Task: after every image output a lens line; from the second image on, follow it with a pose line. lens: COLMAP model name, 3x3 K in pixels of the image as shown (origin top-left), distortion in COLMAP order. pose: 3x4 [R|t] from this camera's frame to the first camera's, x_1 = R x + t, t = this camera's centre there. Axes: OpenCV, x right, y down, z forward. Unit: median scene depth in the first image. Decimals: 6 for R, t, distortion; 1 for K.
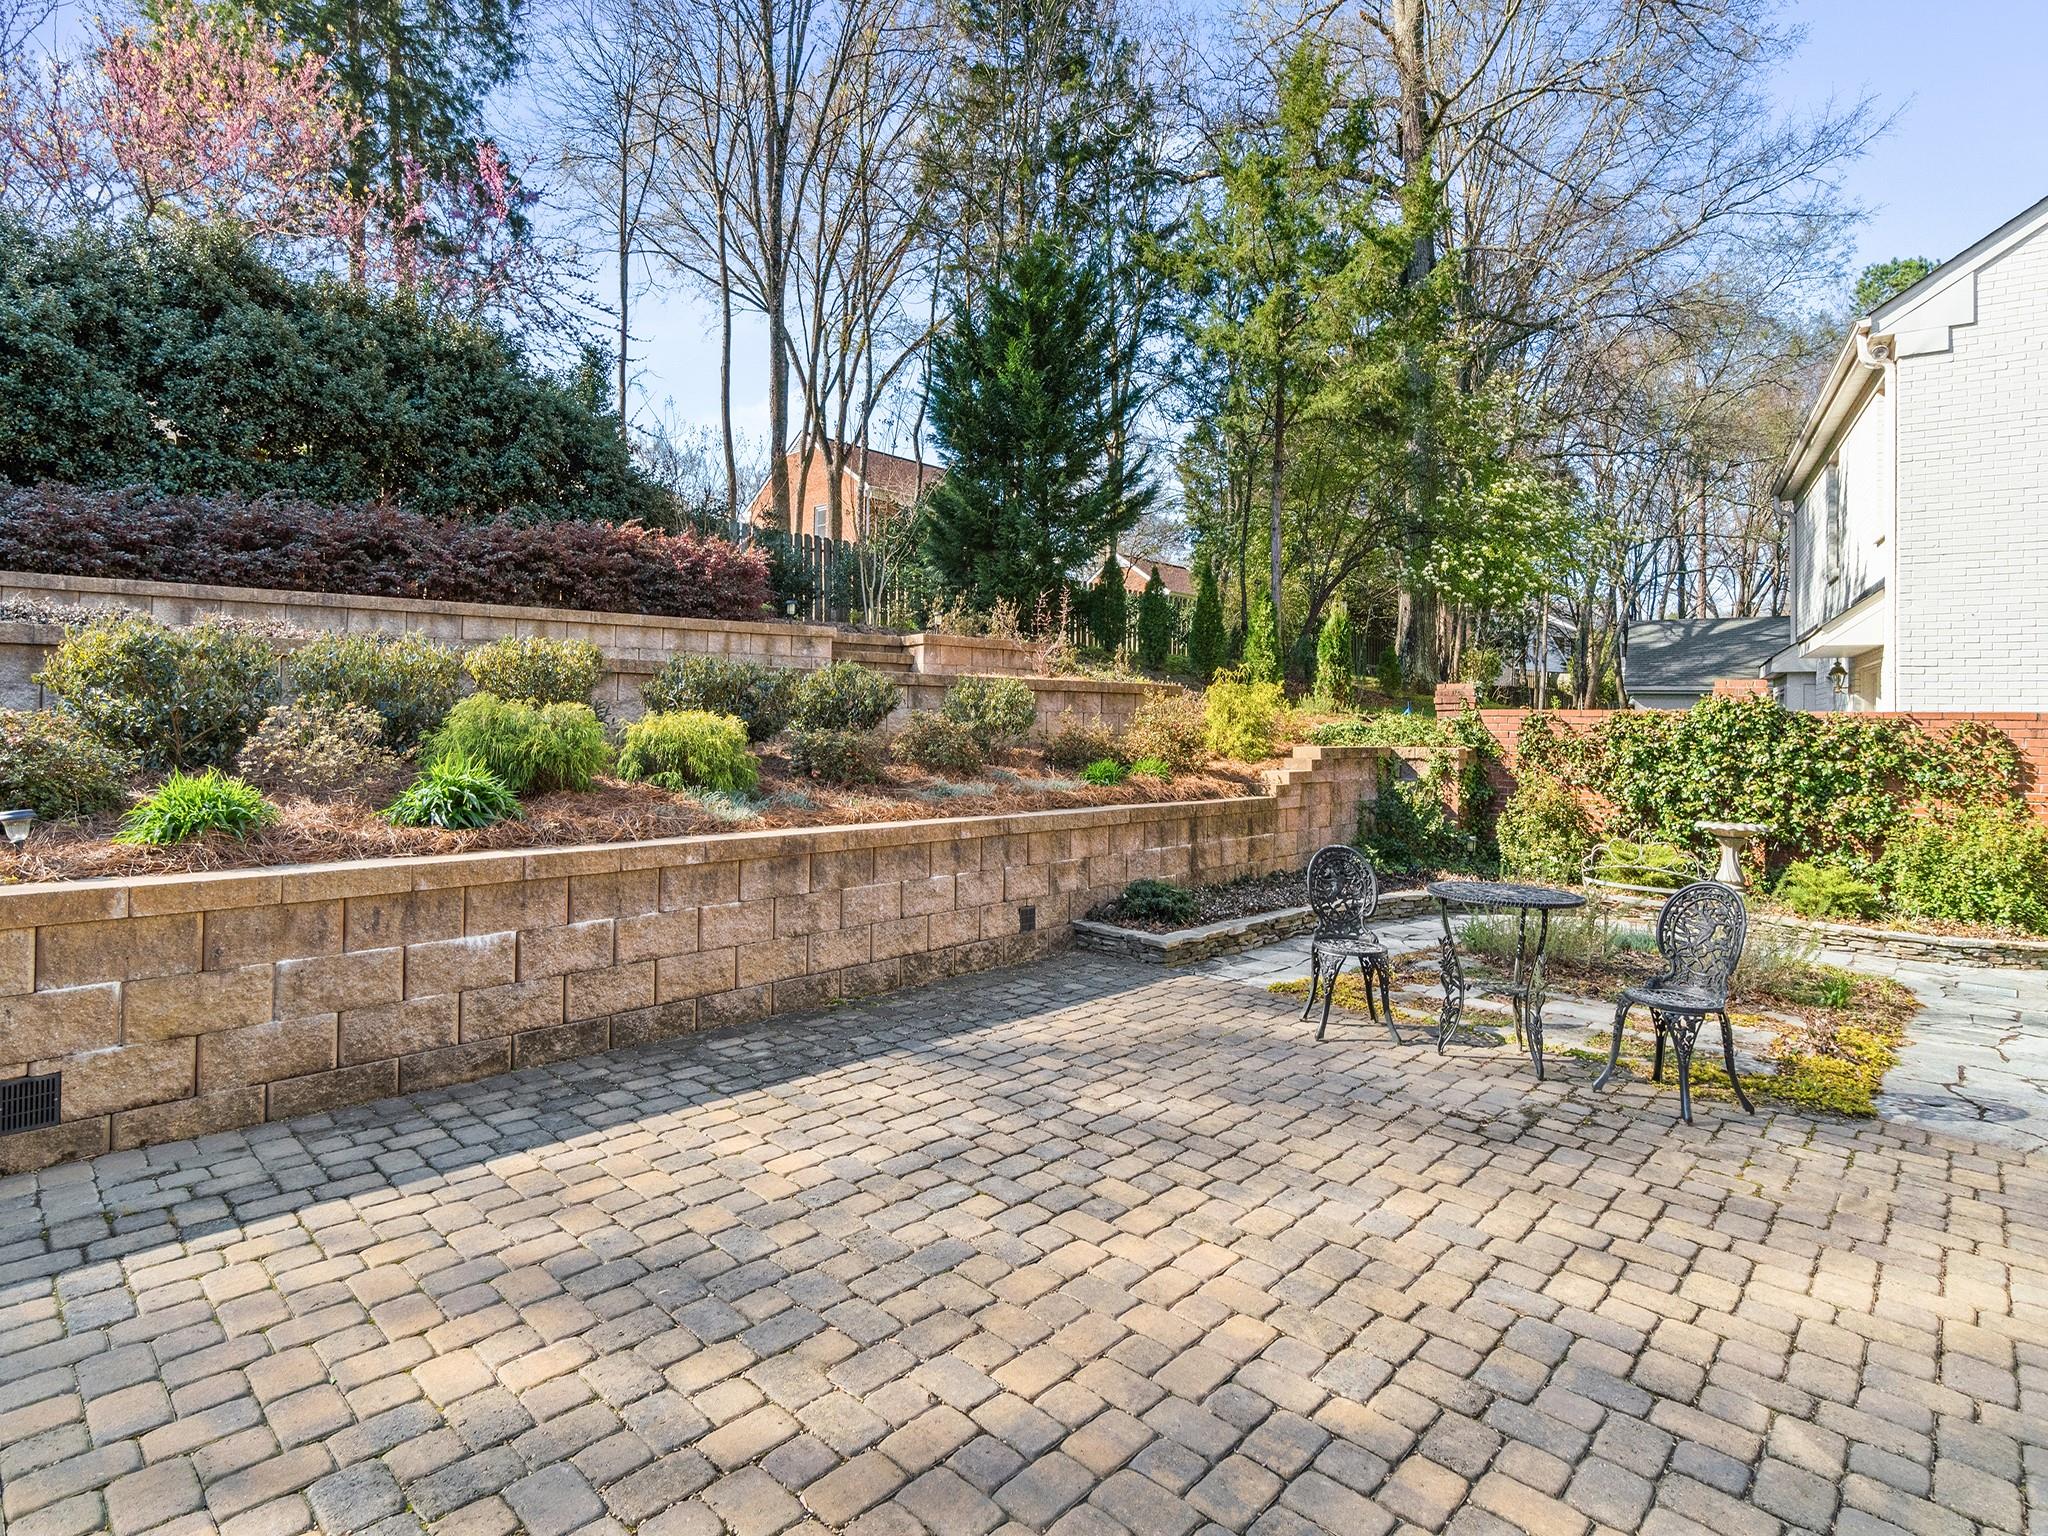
lens RADIAL K [[1014.7, 0, 1024.7], [0, 1014.7, 716.8], [0, 0, 1]] dist [-0.001729, 0.000230]
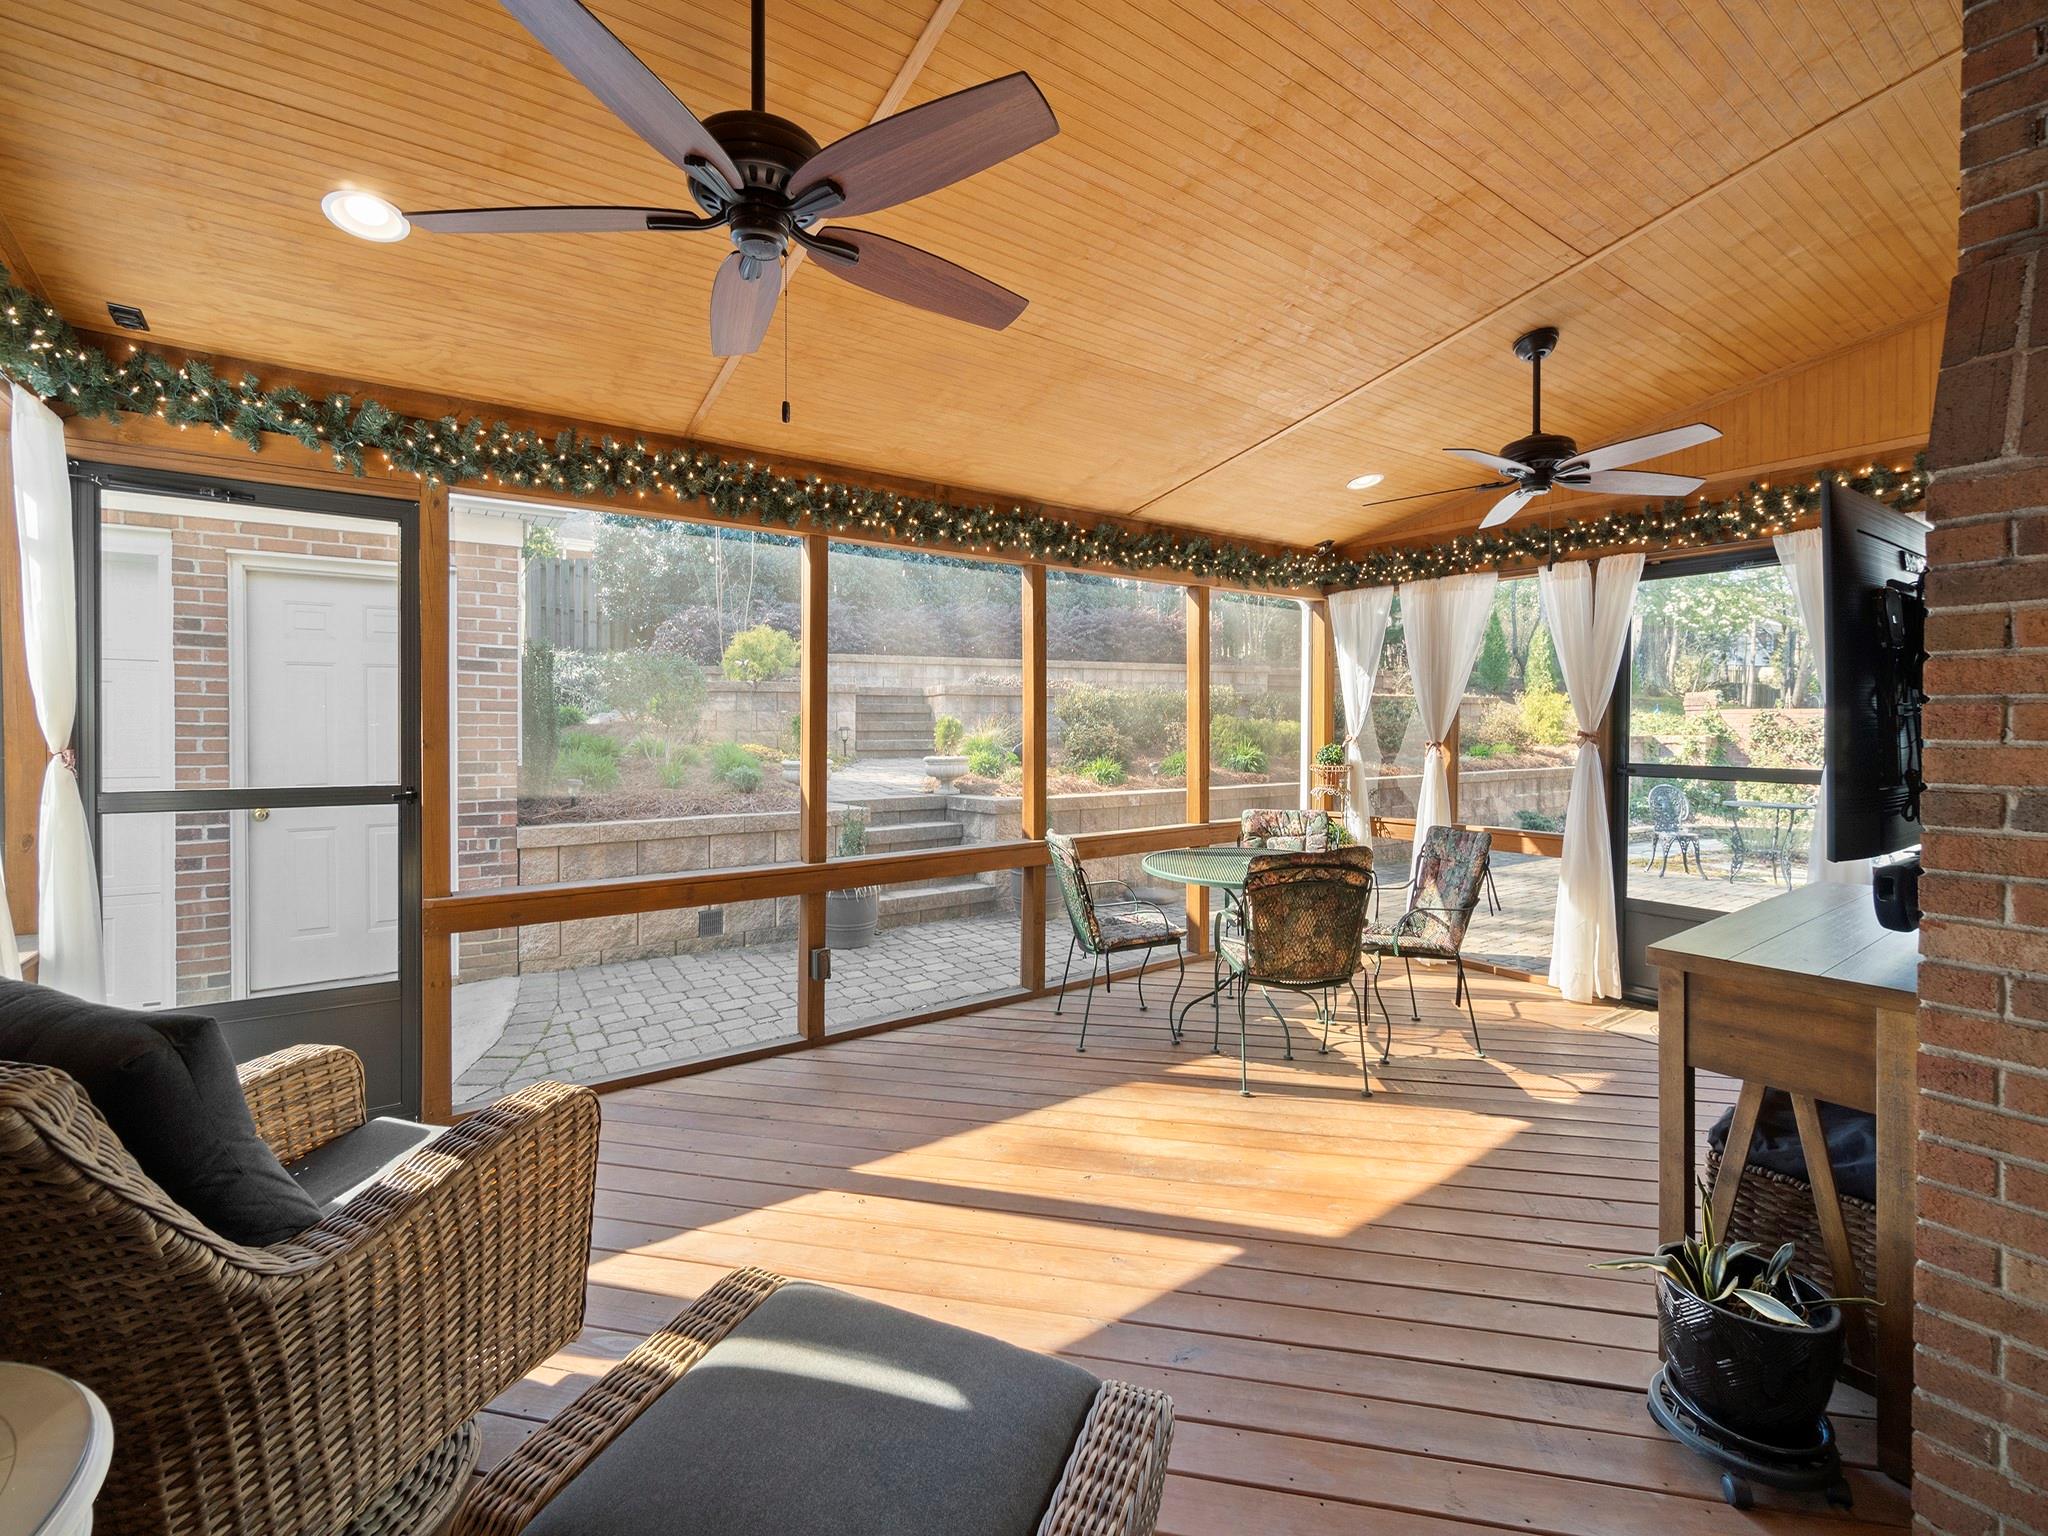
lens RADIAL K [[886.6, 0, 1028.6], [0, 886.6, 738.3], [0, 0, 1]] dist [0.010325, 0.000181]
pose [[0.980795, -0.011508, -0.194700, -0.318155], [0.016275, 0.999605, 0.022899, -0.012653], [0.194360, -0.025628, 0.980595, -0.522854]]
